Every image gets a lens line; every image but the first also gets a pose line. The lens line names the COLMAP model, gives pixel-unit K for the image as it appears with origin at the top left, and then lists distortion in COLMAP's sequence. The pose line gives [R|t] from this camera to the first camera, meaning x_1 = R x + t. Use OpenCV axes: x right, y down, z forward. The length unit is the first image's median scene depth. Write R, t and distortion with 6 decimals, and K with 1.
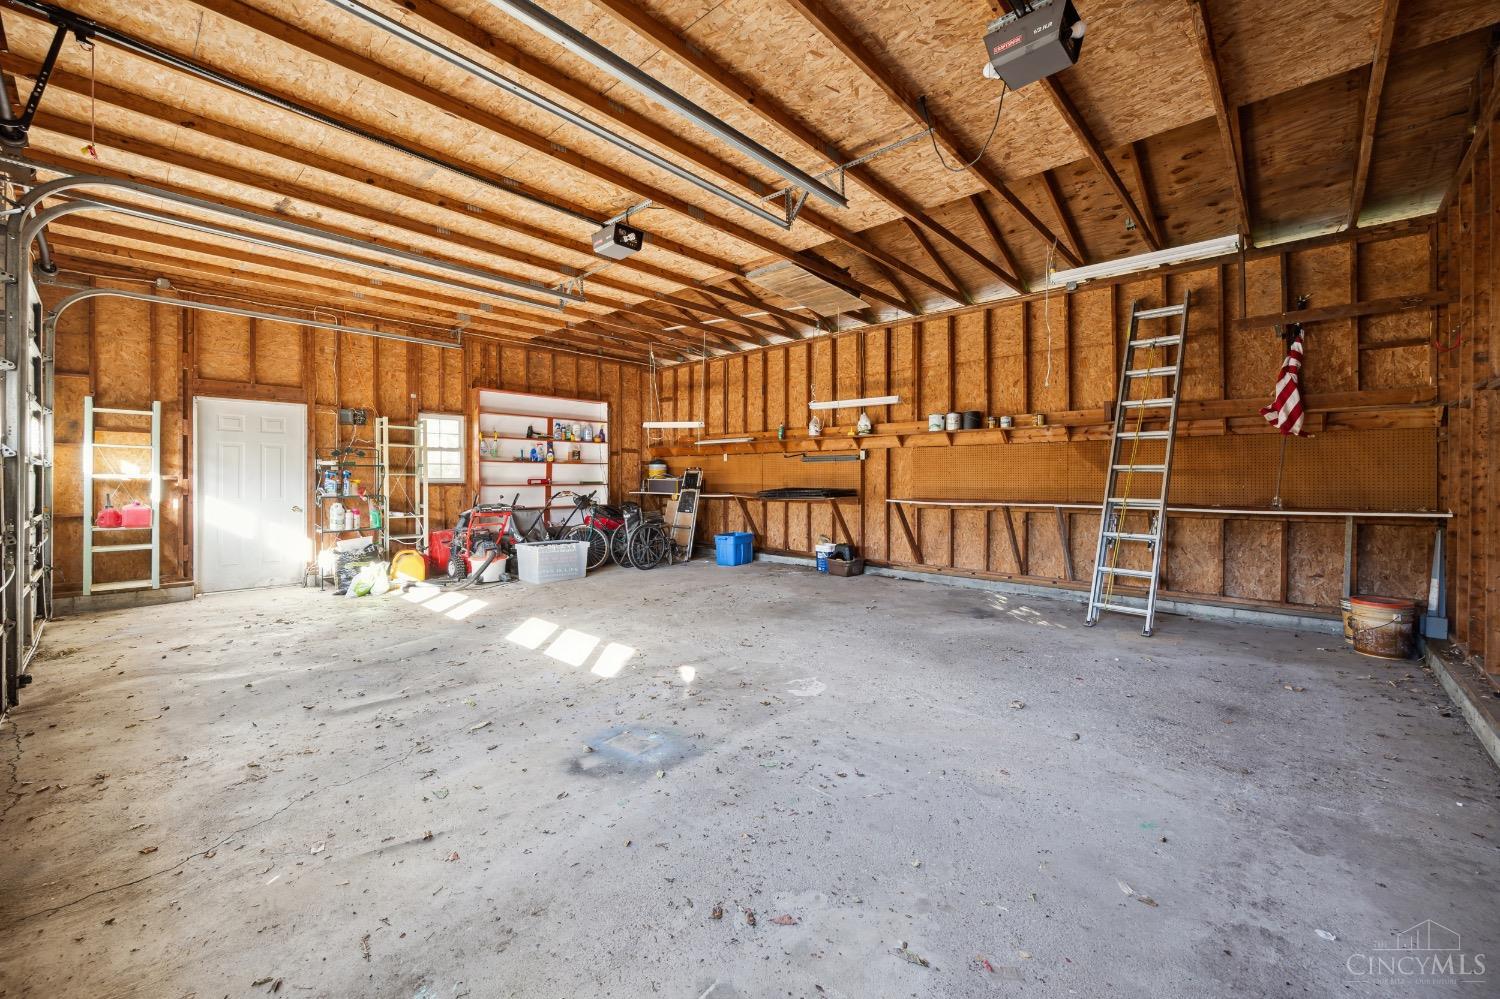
lens RADIAL K [[593.2, 0, 747.6], [0, 593.2, 478.9], [0, 0, 1]] dist [0.006042, 0.000025]
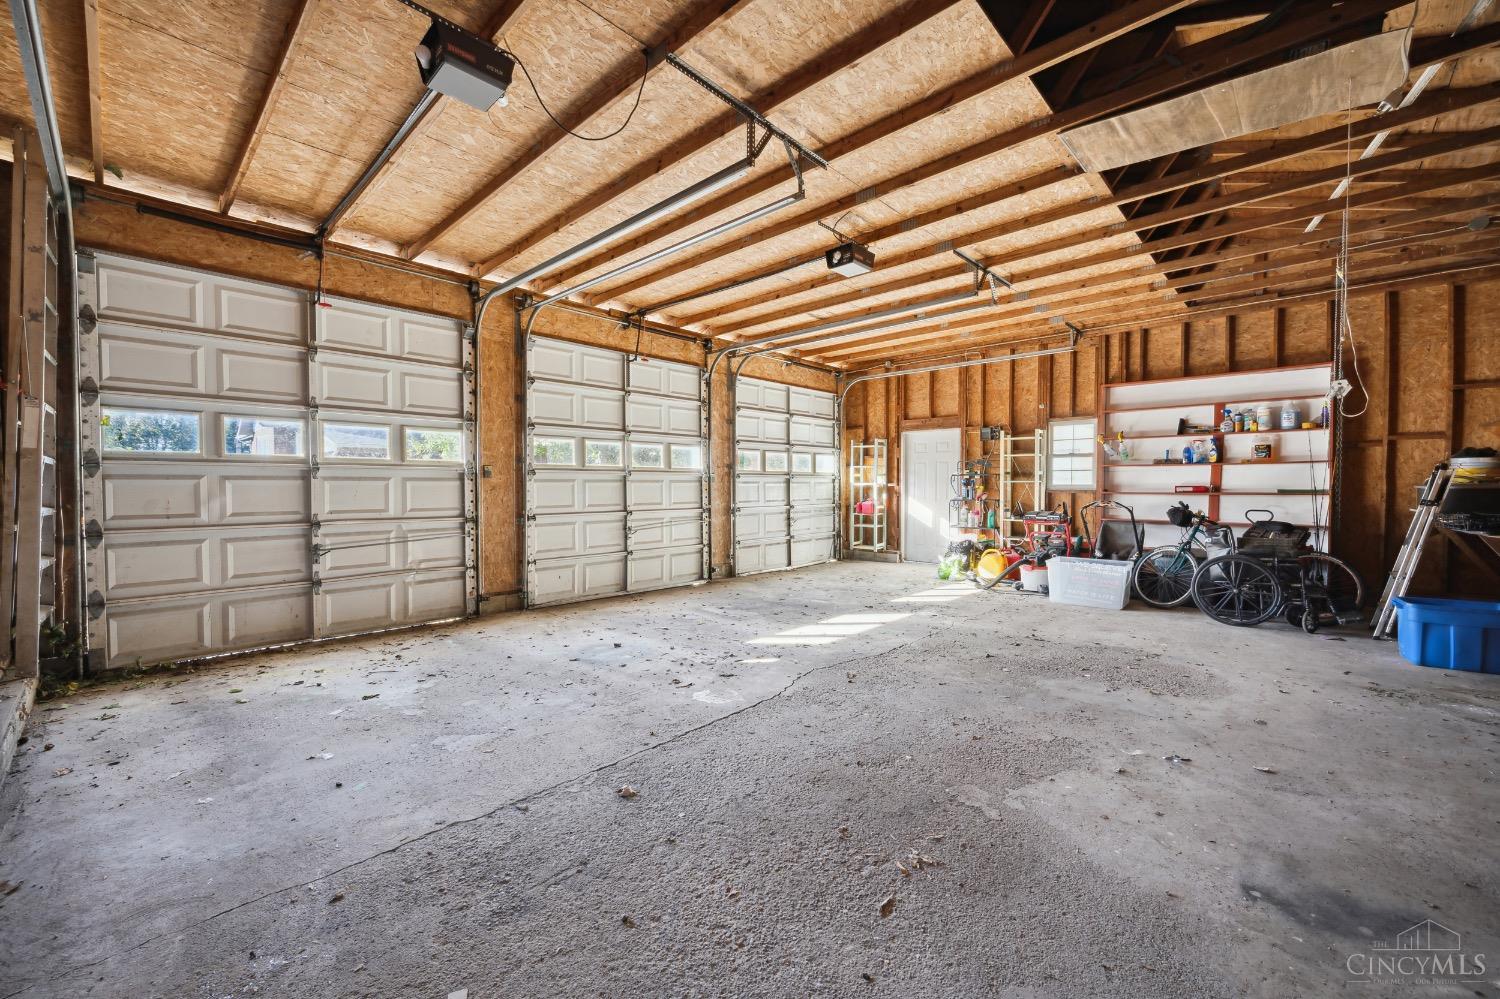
lens RADIAL K [[601.9, 0, 750.0], [0, 601.9, 499.5], [0, 0, 1]] dist [-0.000415, -0.000088]
pose [[-0.009028, 0.023217, -0.999690, 0.543771], [0.000920, 0.999730, 0.023209, -0.000584], [0.999959, -0.000710, -0.009047, 0.529462]]
